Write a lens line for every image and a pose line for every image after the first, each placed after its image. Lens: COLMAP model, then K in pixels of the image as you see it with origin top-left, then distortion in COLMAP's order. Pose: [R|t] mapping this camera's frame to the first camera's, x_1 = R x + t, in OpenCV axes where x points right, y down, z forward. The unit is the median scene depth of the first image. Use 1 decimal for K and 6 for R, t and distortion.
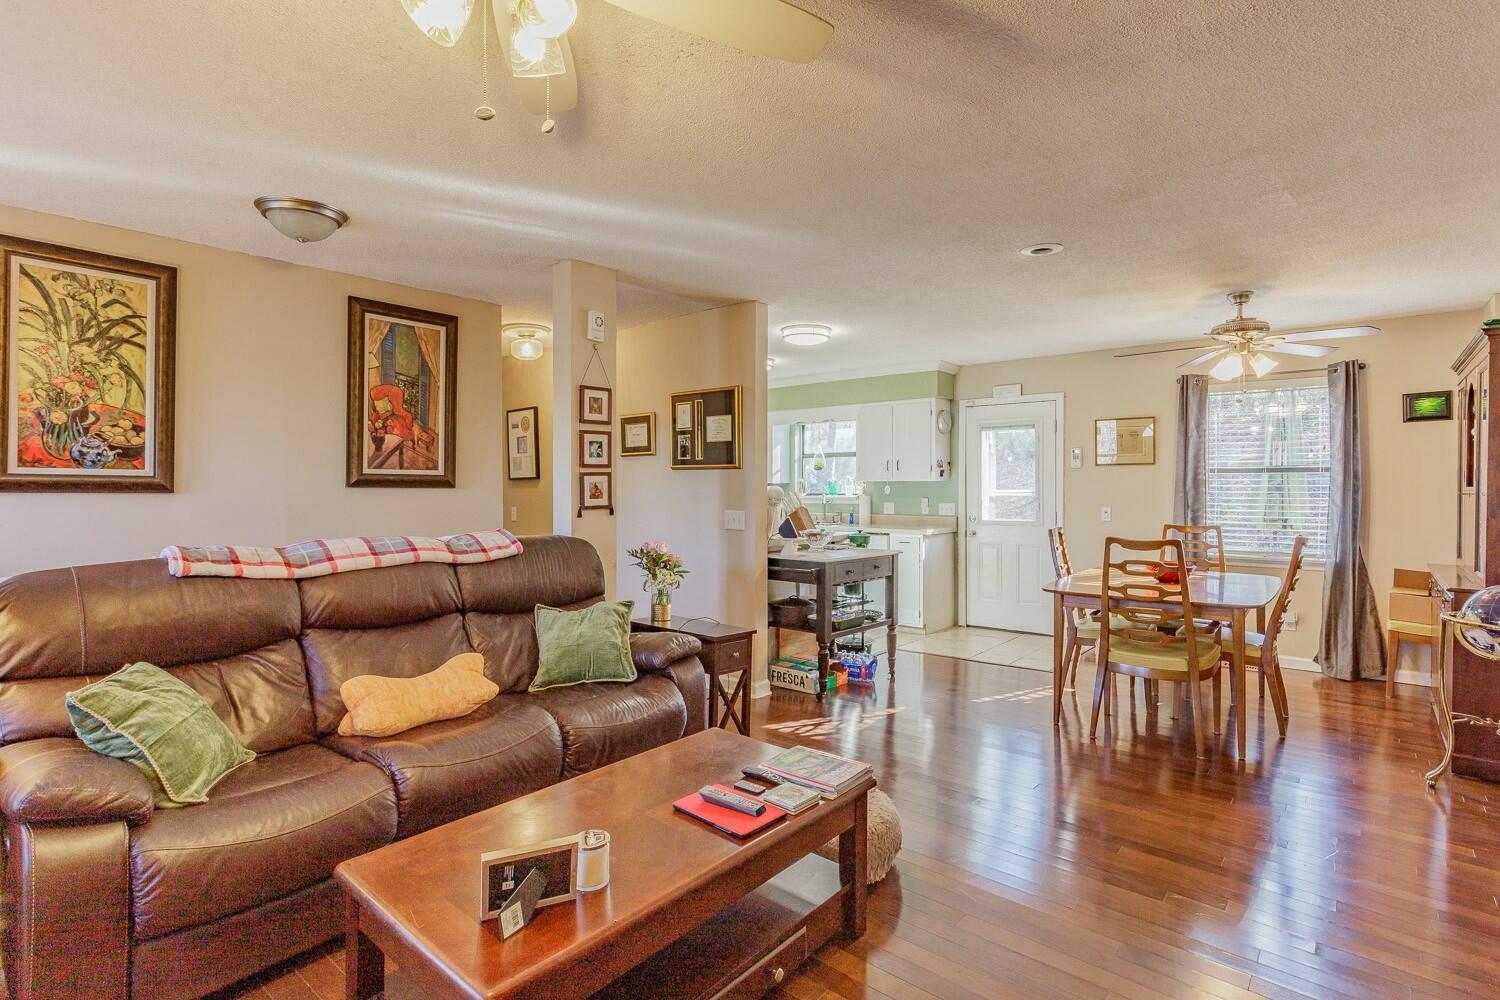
lens RADIAL K [[706.0, 0, 751.8], [0, 706.0, 489.3], [0, 0, 1]] dist [-0.010078, 0.002587]
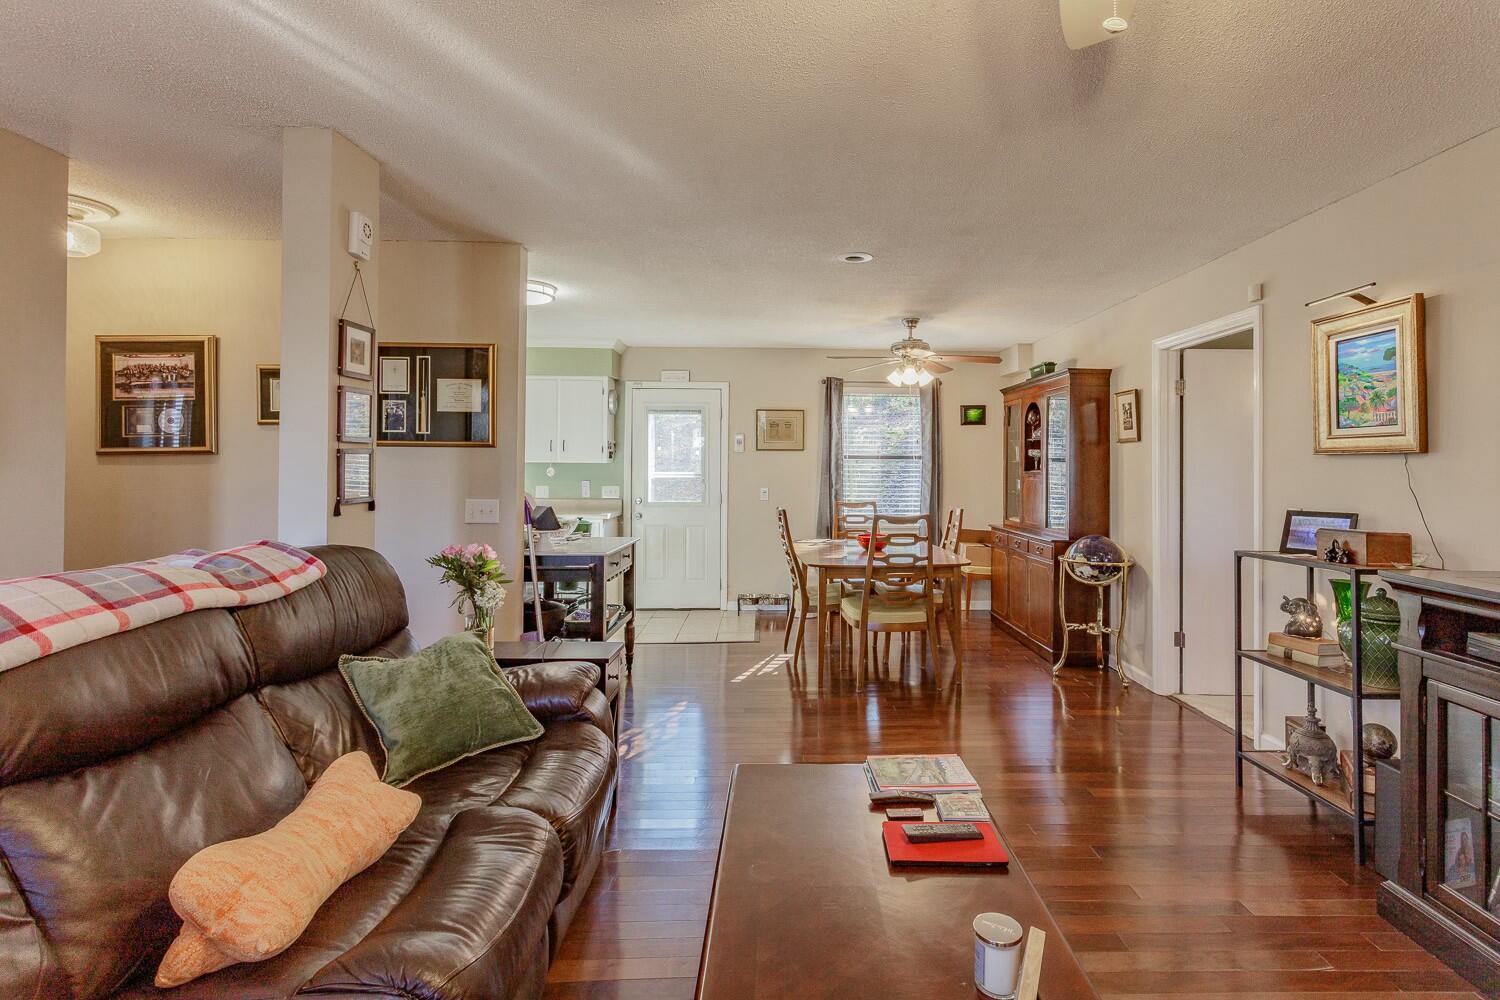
lens RADIAL K [[706.0, 0, 783.4], [0, 706.0, 455.8], [0, 0, 1]] dist [-0.010078, 0.002587]
pose [[0.753327, 0.015329, 0.657467, -0.307386], [-0.002568, 0.999789, -0.020367, -0.004137], [-0.657641, 0.013655, 0.753208, 0.185076]]
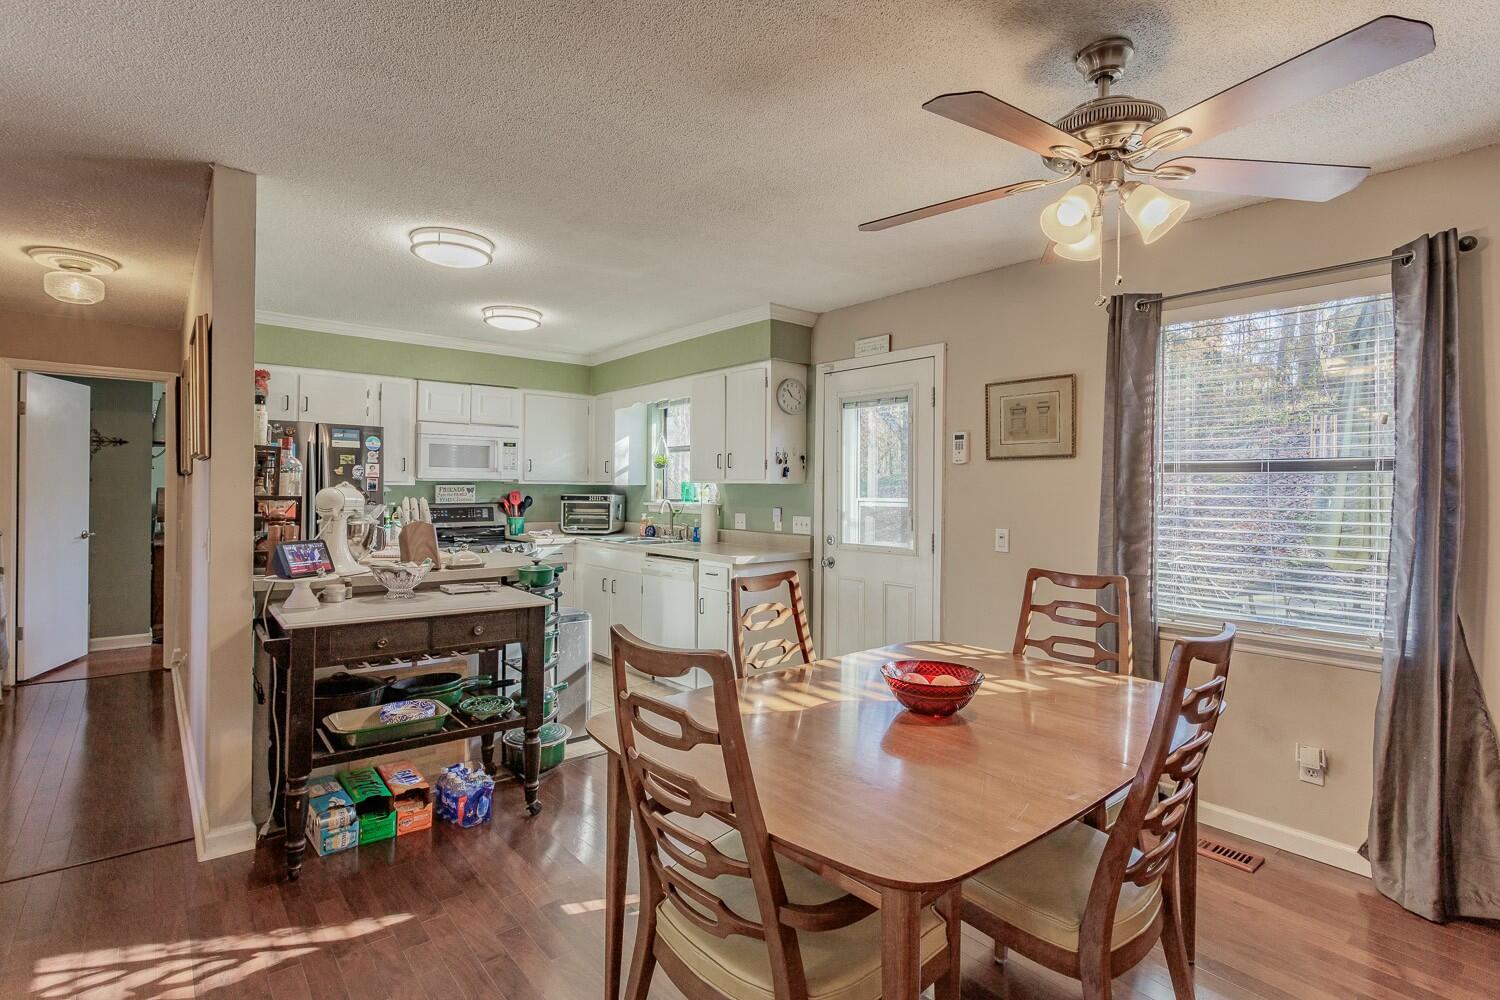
lens RADIAL K [[706.0, 0, 717.4], [0, 706.0, 486.5], [0, 0, 1]] dist [-0.010078, 0.002587]
pose [[0.986466, 0.009222, -0.163705, 0.514010], [-0.010743, 0.999907, -0.008409, -0.004112], [0.163612, 0.010054, 0.986474, 0.519136]]
